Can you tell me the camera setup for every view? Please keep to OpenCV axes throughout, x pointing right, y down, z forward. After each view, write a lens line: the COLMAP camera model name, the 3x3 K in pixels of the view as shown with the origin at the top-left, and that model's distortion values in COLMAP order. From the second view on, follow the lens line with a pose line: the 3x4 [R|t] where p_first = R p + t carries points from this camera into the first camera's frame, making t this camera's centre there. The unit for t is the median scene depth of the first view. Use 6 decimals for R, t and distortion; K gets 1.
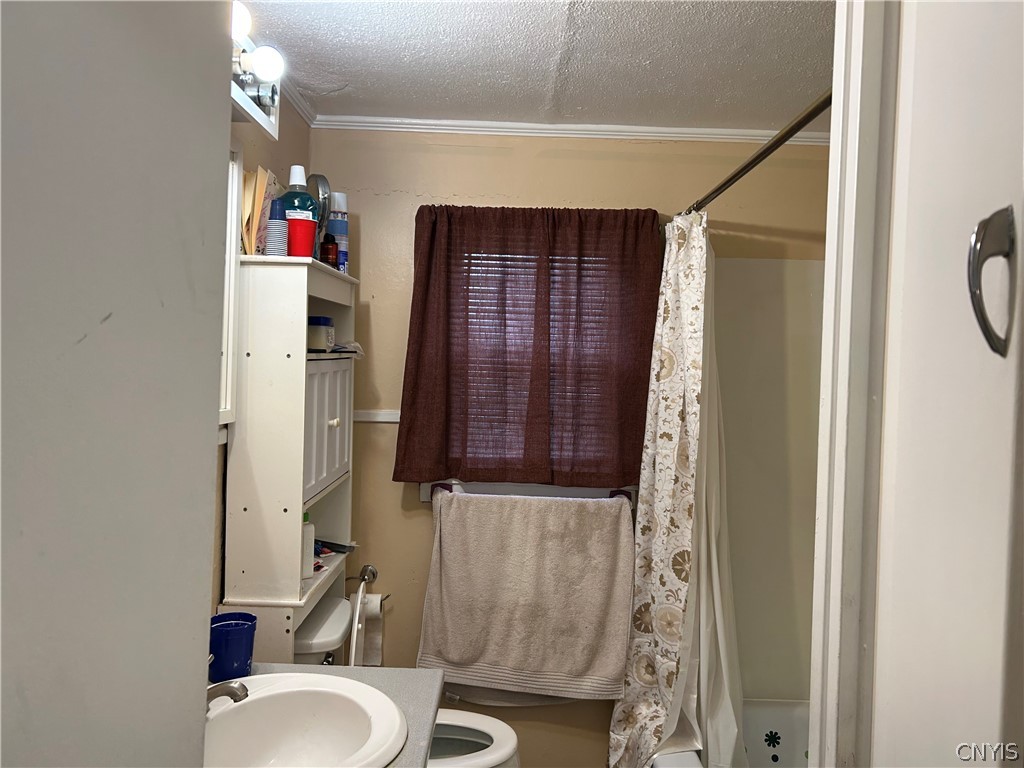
lens RADIAL K [[765.8, 0, 511.2], [0, 765.8, 373.3], [0, 0, 1]] dist [0.052694, -0.062538]
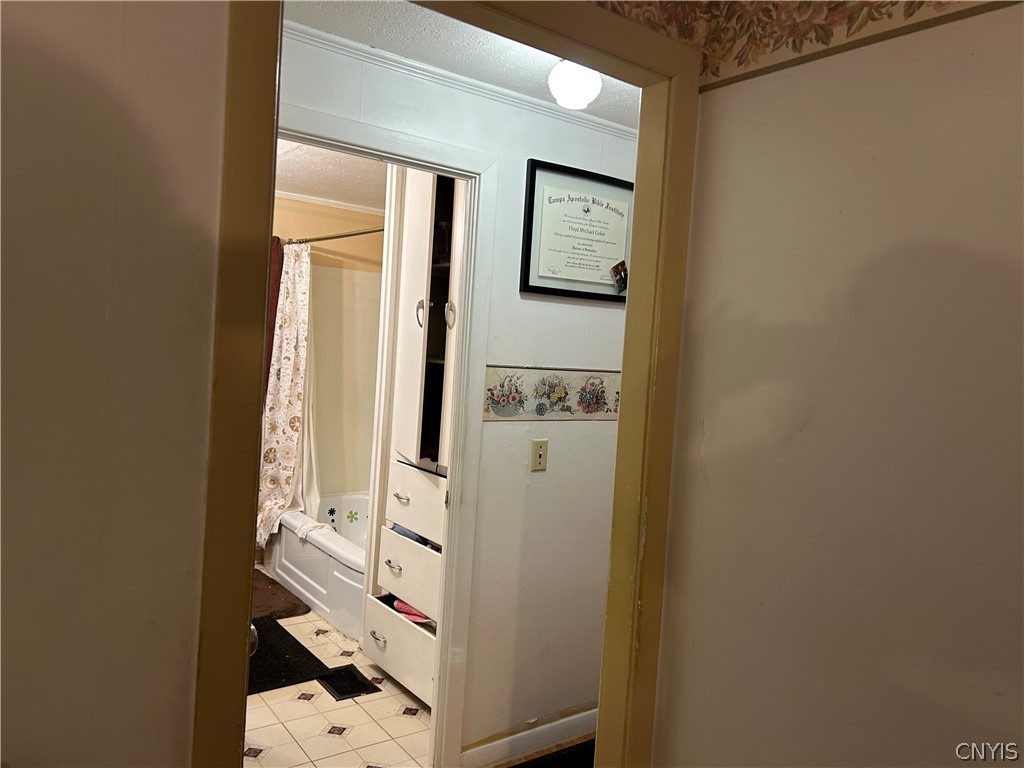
lens RADIAL K [[765.8, 0, 511.2], [0, 765.8, 373.3], [0, 0, 1]] dist [0.052694, -0.062538]
pose [[0.805487, -0.005852, 0.592585, -0.495890], [-0.032949, 0.997962, 0.054642, -0.004718], [-0.591697, -0.063539, 0.803652, -0.901831]]
